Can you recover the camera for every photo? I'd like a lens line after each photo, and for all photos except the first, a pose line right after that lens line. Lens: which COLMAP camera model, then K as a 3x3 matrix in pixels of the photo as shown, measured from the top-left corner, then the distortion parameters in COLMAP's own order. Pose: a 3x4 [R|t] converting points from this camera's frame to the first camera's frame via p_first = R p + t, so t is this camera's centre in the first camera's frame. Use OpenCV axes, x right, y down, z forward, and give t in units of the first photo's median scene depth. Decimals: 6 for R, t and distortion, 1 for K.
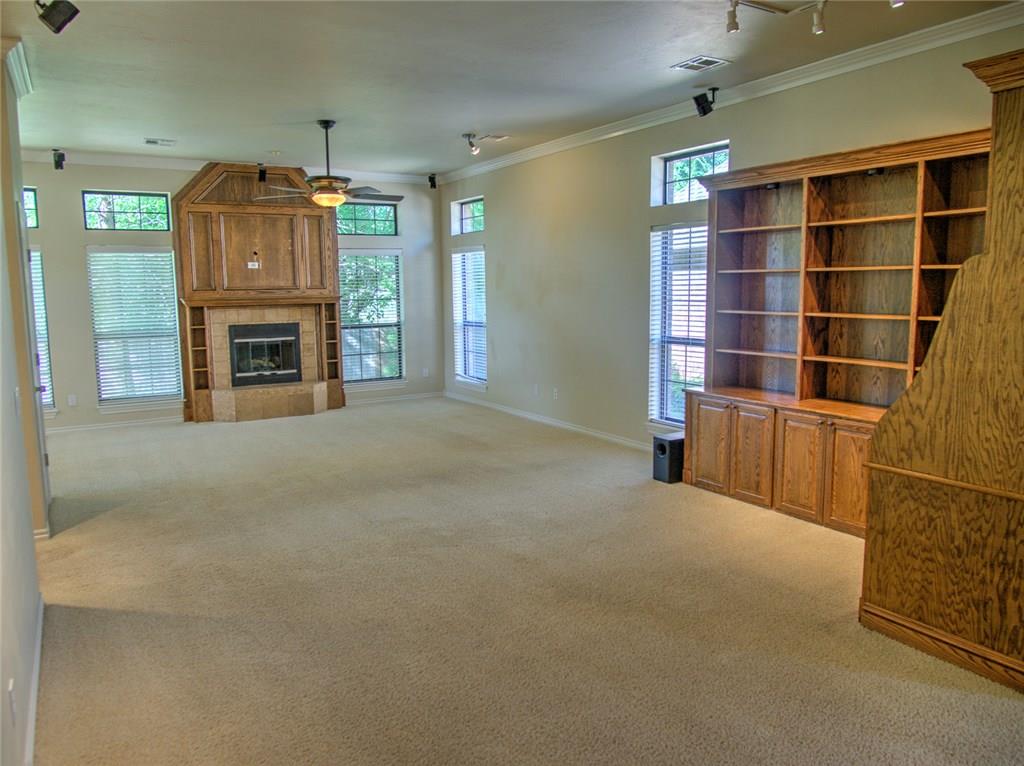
lens RADIAL K [[736.3, 0, 522.0], [0, 736.3, 376.2], [0, 0, 1]] dist [-0.037218, 0.008465]
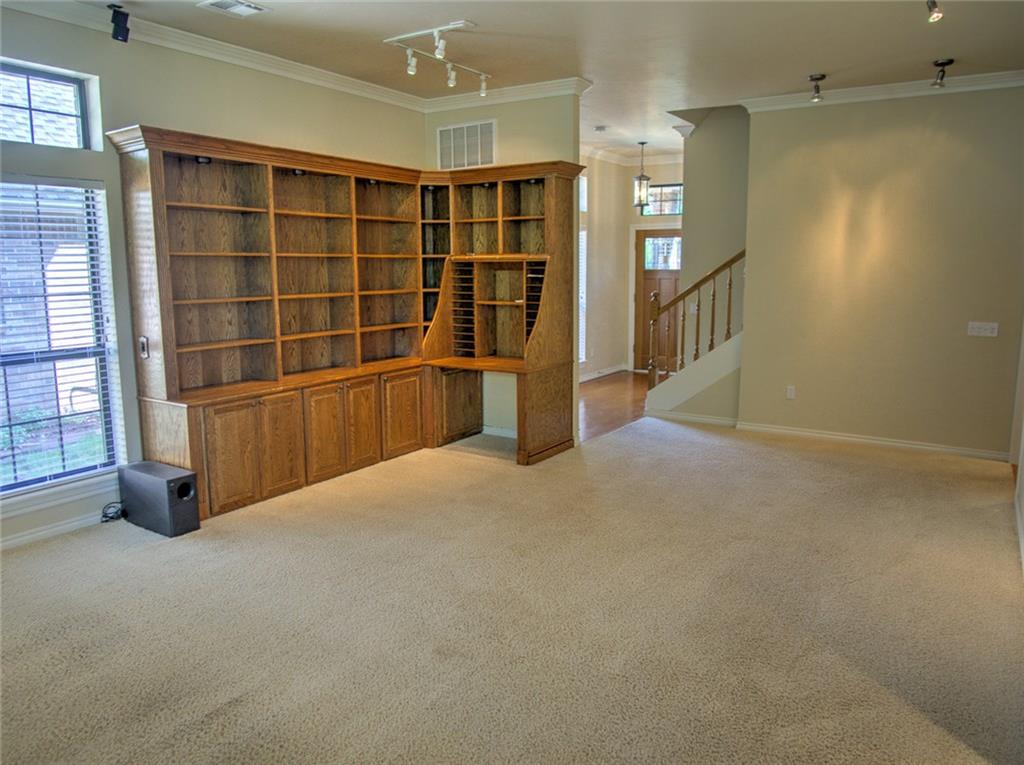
lens RADIAL K [[736.3, 0, 511.3], [0, 736.3, 378.9], [0, 0, 1]] dist [-0.037218, 0.008465]
pose [[-0.421930, -0.127206, 0.897660, -0.645876], [0.119150, 0.973741, 0.193991, -0.123485], [-0.898765, 0.188806, -0.395693, 1.041933]]
